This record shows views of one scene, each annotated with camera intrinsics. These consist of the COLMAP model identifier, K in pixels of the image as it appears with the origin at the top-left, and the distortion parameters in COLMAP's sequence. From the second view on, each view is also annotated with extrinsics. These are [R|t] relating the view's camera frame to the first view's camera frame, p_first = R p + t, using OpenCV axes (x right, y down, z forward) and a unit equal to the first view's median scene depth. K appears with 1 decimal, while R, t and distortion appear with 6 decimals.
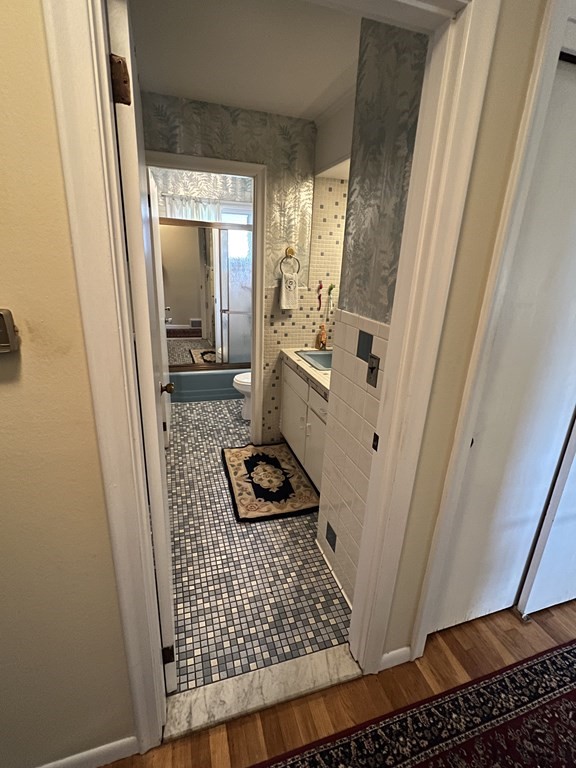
lens RADIAL K [[362.8, 0, 289.2], [0, 362.8, 381.8], [0, 0, 1]] dist [-0.000334, -0.000050]
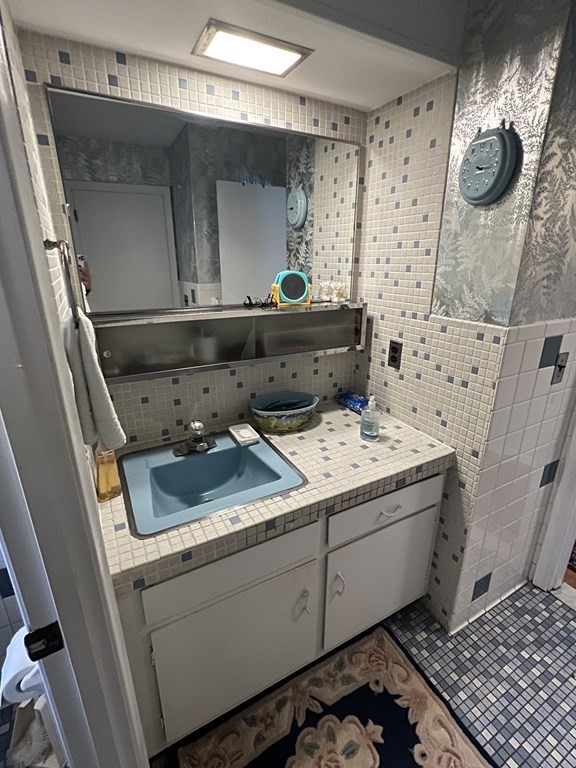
lens RADIAL K [[362.8, 0, 289.0], [0, 362.8, 382.8], [0, 0, 1]] dist [-0.000334, -0.000050]
pose [[-0.188229, -0.358159, 0.914490, -0.381292], [0.307216, 0.862934, 0.401201, -0.433882], [-0.932839, 0.356464, -0.052398, 1.232883]]
